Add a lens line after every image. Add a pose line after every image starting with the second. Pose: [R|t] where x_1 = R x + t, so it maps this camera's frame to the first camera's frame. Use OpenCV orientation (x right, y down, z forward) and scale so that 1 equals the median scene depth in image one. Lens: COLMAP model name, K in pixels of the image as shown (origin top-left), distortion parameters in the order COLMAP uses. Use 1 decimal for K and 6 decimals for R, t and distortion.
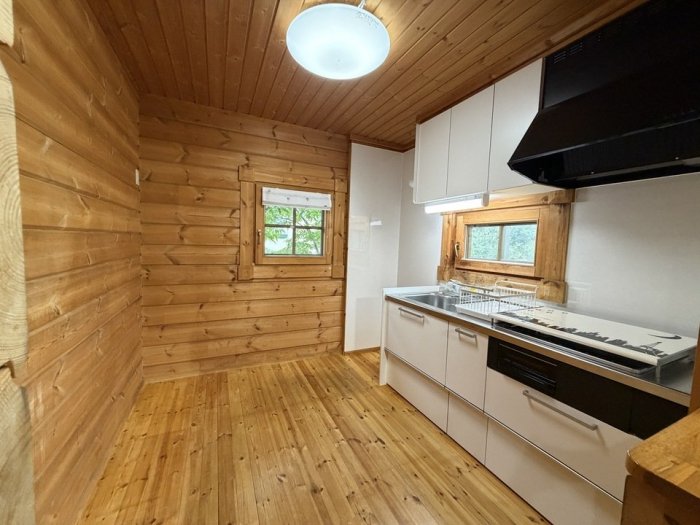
lens RADIAL K [[279.4, 0, 347.4], [0, 279.4, 264.2], [0, 0, 1]] dist [0.000929, -0.000001]
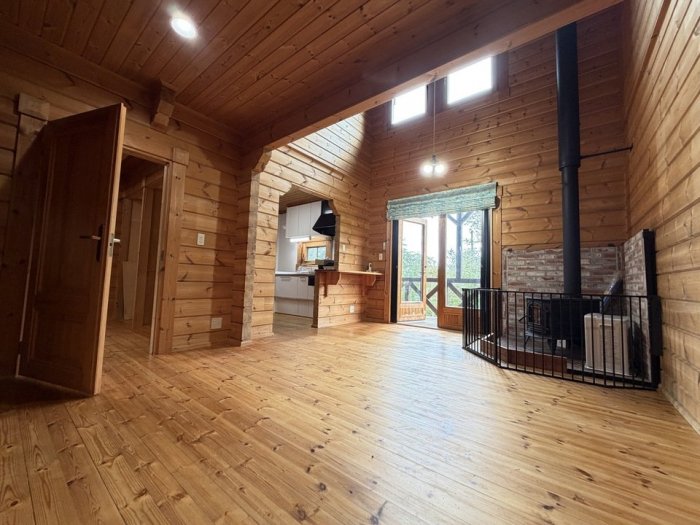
lens RADIAL K [[279.4, 0, 351.1], [0, 279.4, 262.2], [0, 0, 1]] dist [0.000929, -0.000001]
pose [[0.893054, 0.019896, 0.449509, -0.384421], [0.037294, 0.992311, -0.118015, 0.333702], [-0.448401, 0.122158, 0.885446, -1.535912]]
